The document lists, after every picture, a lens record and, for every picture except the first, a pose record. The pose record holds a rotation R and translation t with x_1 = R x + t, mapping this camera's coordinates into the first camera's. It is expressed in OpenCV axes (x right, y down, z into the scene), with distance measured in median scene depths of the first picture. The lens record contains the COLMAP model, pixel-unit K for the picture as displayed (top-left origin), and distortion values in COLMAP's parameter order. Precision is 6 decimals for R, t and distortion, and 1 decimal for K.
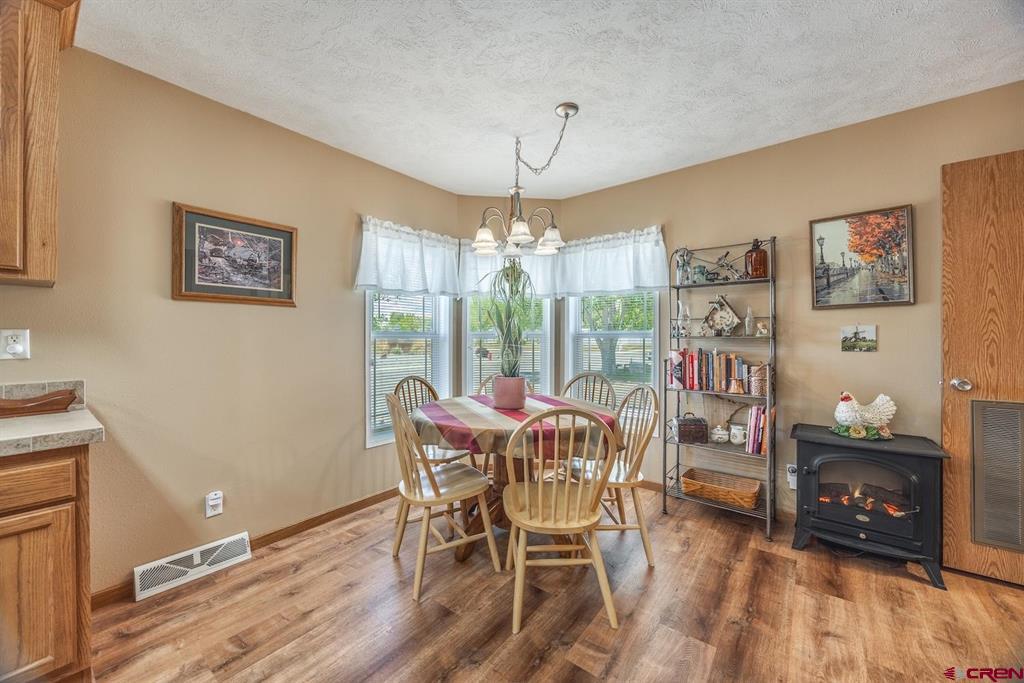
lens RADIAL K [[390.1, 0, 515.1], [0, 390.1, 341.0], [0, 0, 1]] dist [-0.001607, 0.000443]
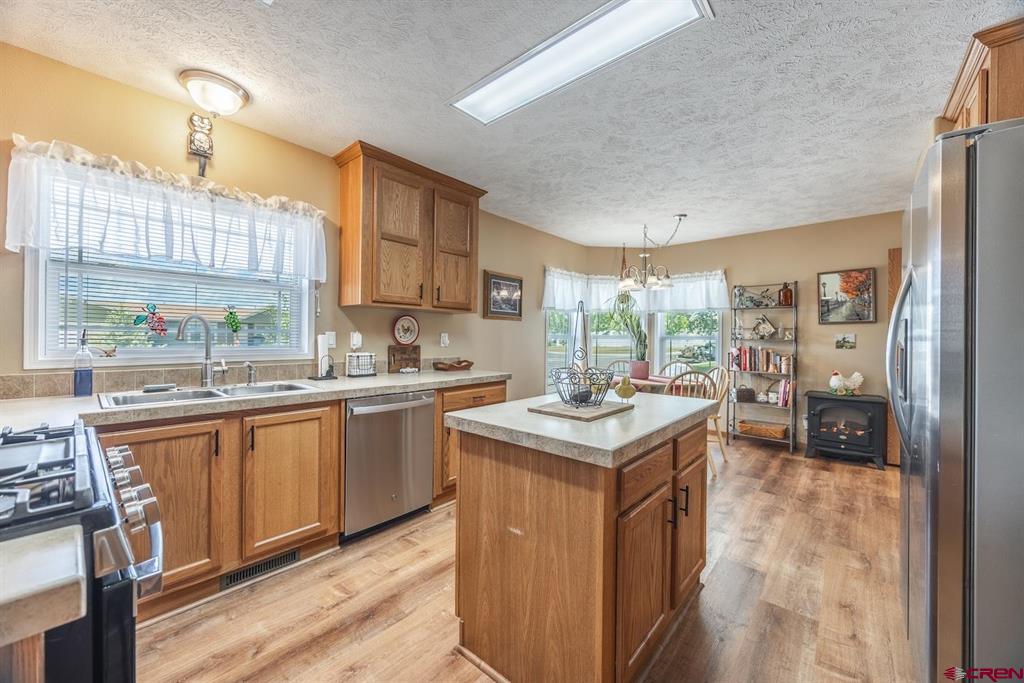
lens RADIAL K [[390.1, 0, 512.8], [0, 390.1, 340.9], [0, 0, 1]] dist [-0.001607, 0.000443]
pose [[0.998319, 0.010233, -0.057044, -0.484083], [-0.010301, 0.999947, -0.000903, 0.008397], [0.057032, 0.001490, 0.998371, -0.789032]]
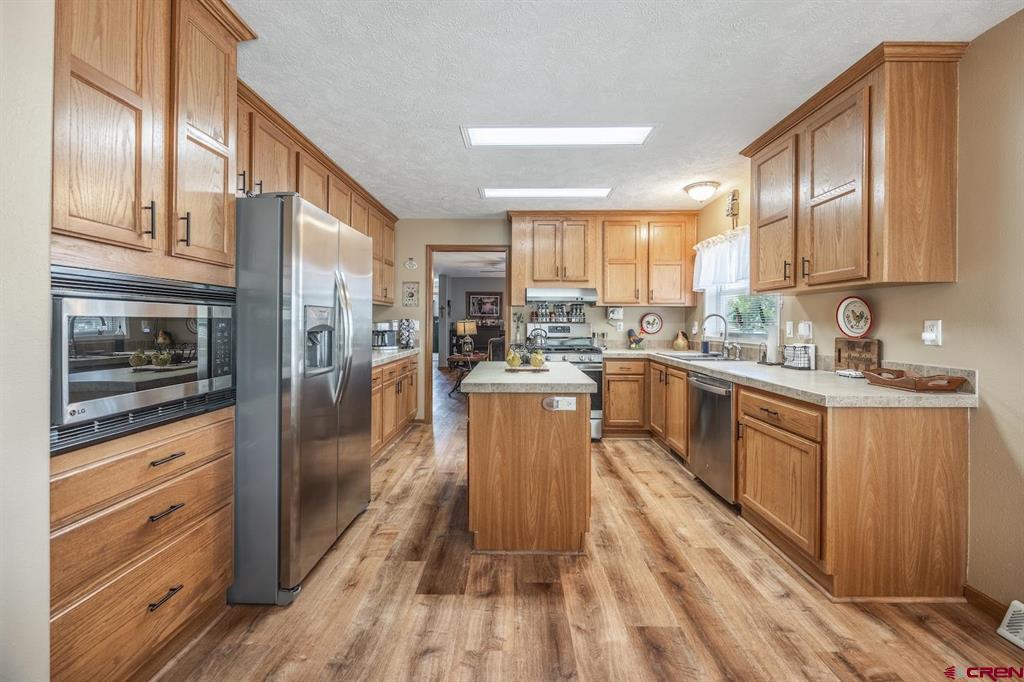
lens RADIAL K [[390.1, 0, 505.0], [0, 390.1, 320.0], [0, 0, 1]] dist [-0.001607, 0.000443]
pose [[-0.802873, -0.006094, -0.596118, 0.299408], [-0.008615, 0.999962, 0.001379, -0.012070], [0.596087, 0.006243, -0.802895, 0.718860]]
